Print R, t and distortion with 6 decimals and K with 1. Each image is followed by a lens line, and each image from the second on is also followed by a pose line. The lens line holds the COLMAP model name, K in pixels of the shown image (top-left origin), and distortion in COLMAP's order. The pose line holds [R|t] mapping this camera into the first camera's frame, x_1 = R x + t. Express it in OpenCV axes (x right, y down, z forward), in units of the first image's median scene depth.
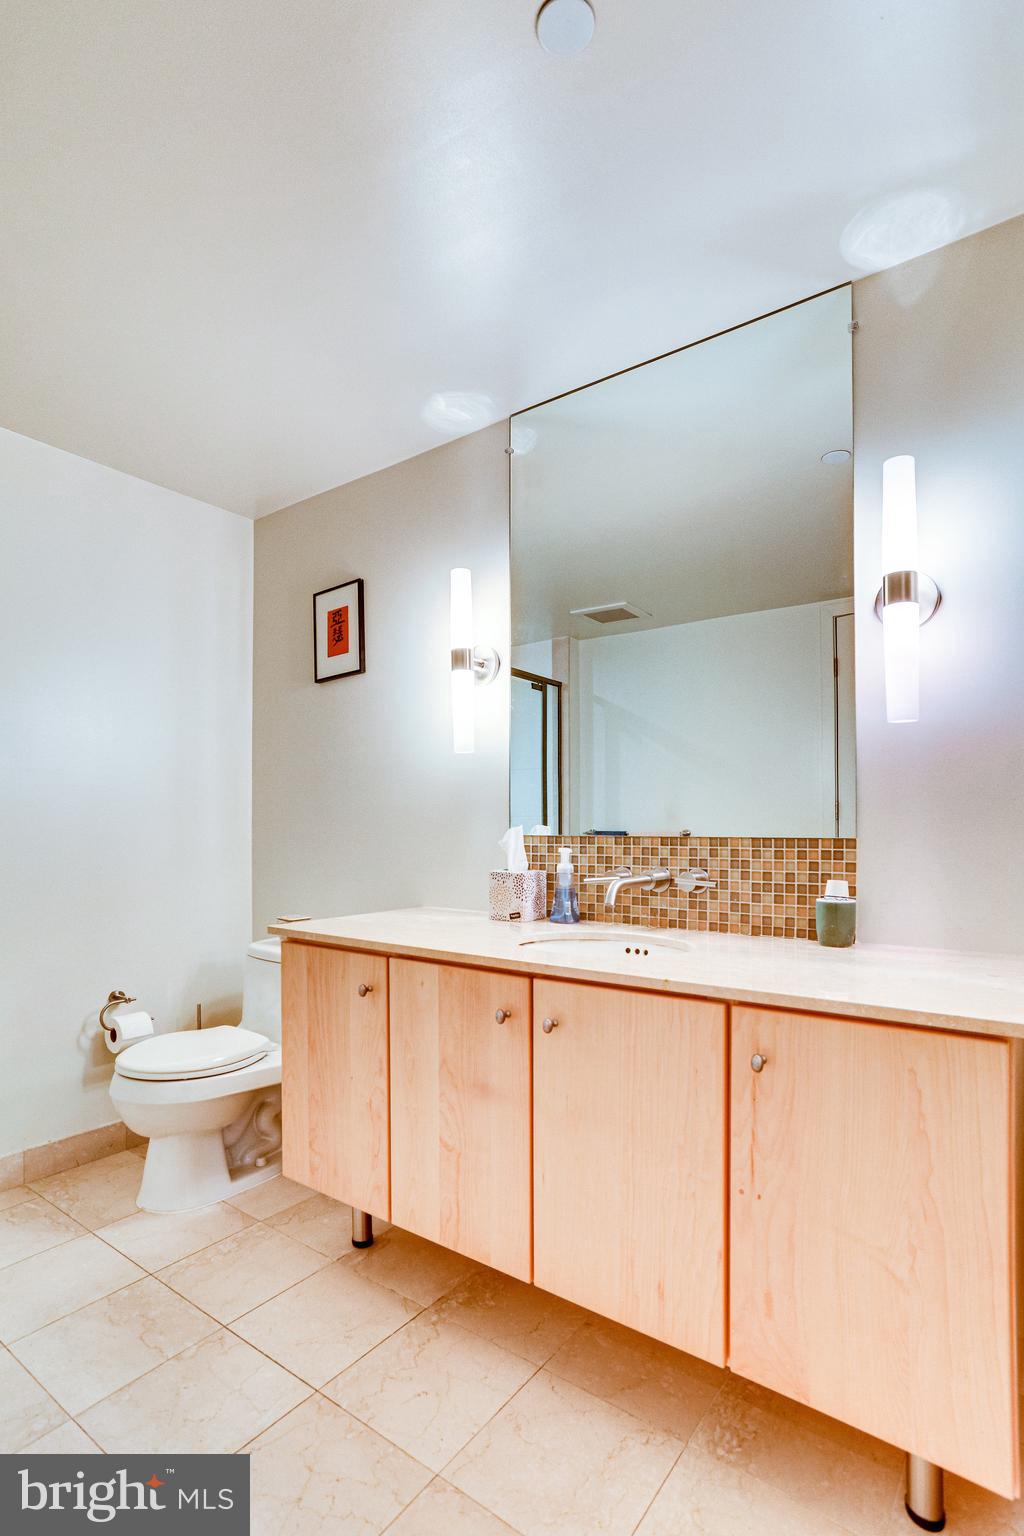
lens RADIAL K [[759.9, 0, 506.6], [0, 759.9, 818.2], [0, 0, 1]] dist [-0.065858, 0.044801]
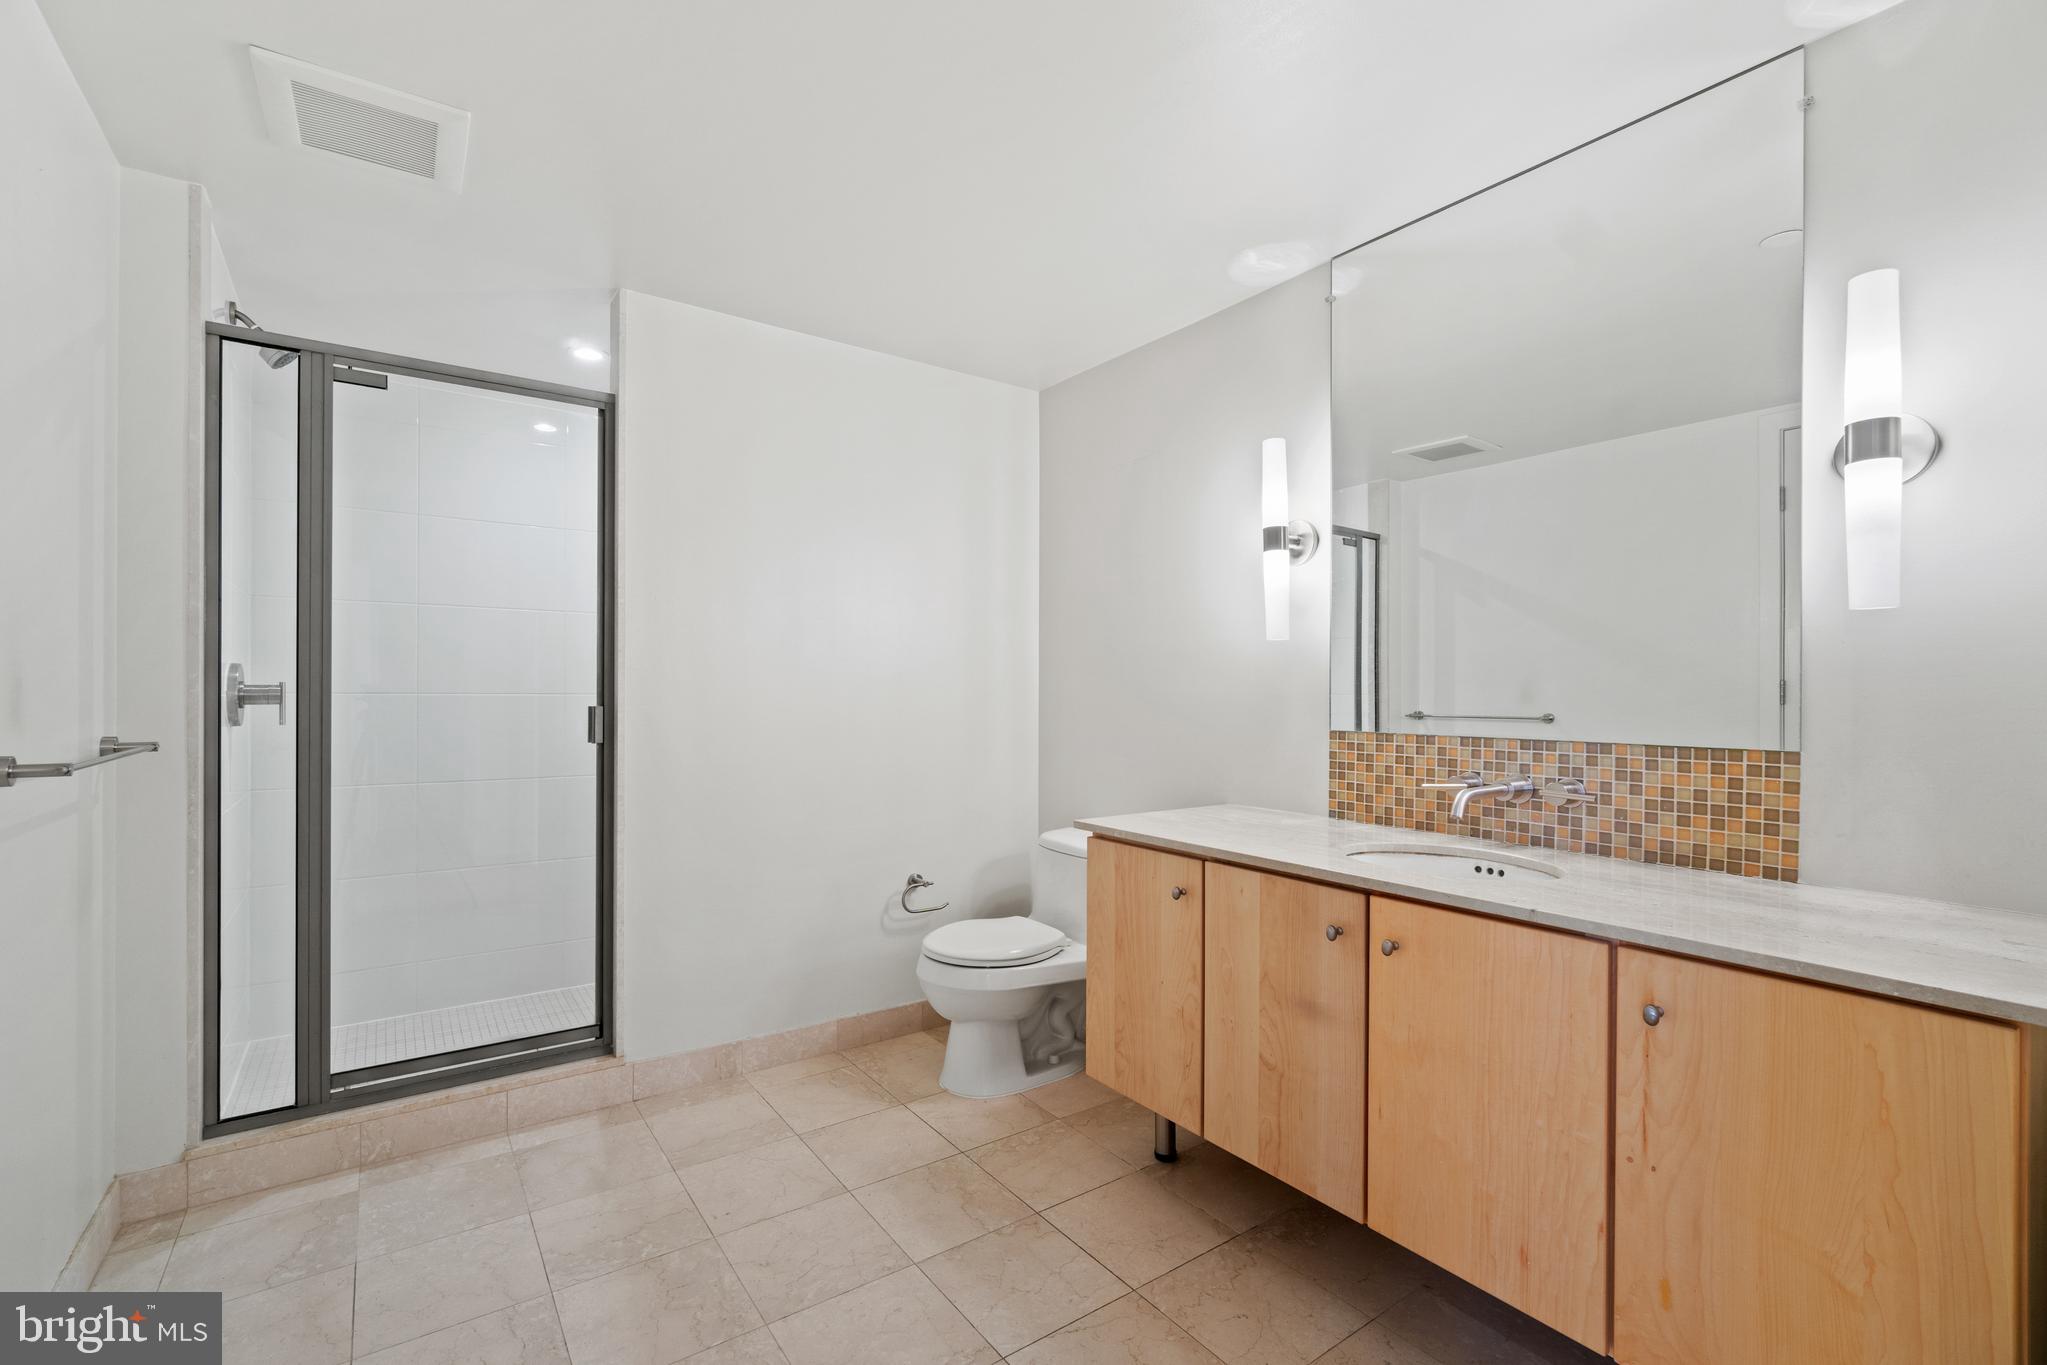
lens RADIAL K [[878.1, 0, 999.7], [0, 878.1, 690.9], [0, 0, 1]] dist [-0.021711, 0.007979]
pose [[0.947270, 0.004782, -0.320399, -0.043945], [-0.002662, 0.999972, 0.007055, -0.039453], [0.320424, -0.005830, 0.947256, -0.139475]]
